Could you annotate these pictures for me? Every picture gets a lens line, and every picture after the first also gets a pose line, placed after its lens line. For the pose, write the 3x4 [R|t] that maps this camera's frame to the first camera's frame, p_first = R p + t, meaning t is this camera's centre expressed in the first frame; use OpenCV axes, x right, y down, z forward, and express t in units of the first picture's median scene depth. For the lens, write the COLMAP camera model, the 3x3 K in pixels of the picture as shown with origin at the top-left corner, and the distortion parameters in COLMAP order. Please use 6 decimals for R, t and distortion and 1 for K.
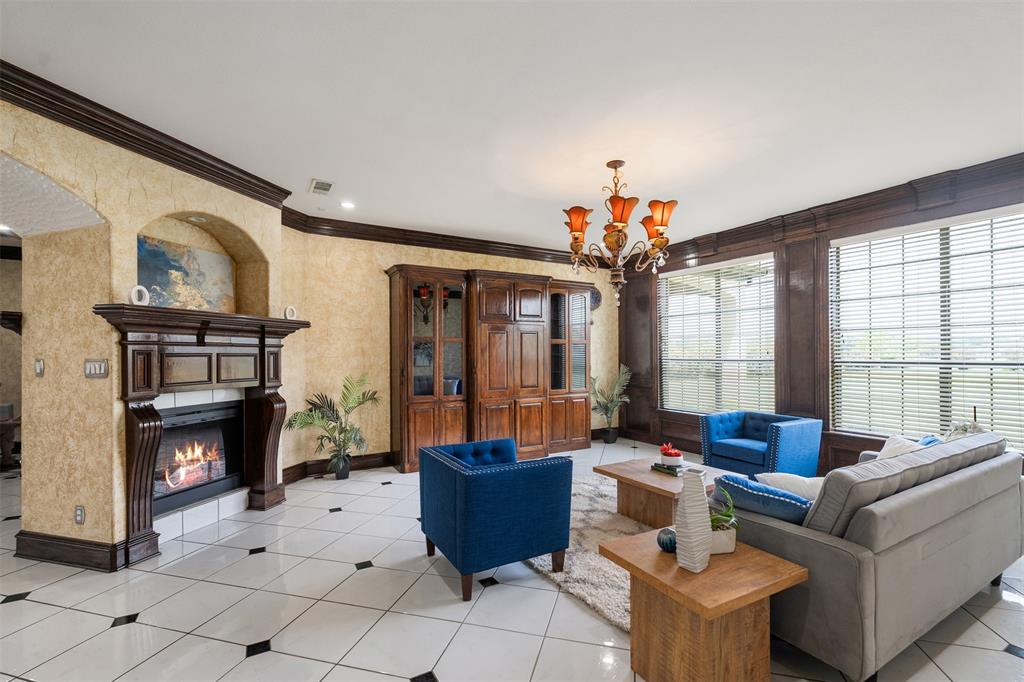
lens RADIAL K [[453.2, 0, 507.2], [0, 453.2, 351.3], [0, 0, 1]] dist [-0.007235, 0.000447]
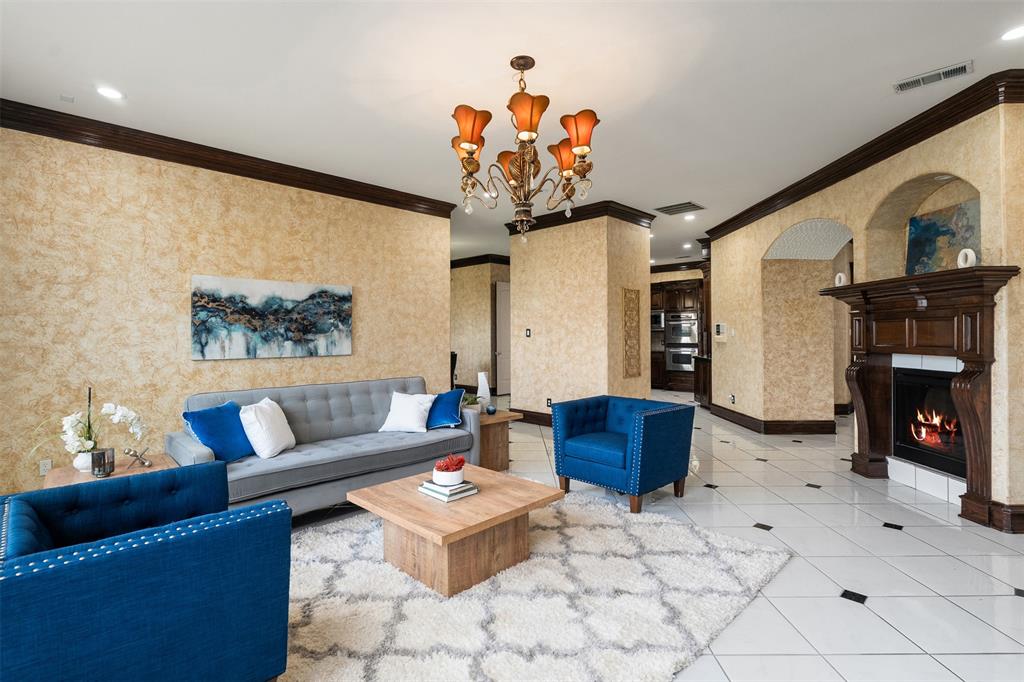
lens RADIAL K [[487.4, 0, 517.1], [0, 487.4, 331.4], [0, 0, 1]] dist [-0.012451, -0.000363]
pose [[-0.958433, 0.010644, -0.285120, 0.424962], [0.014341, 0.999838, -0.010883, 0.028400], [0.284958, -0.014519, -0.958430, 1.545150]]
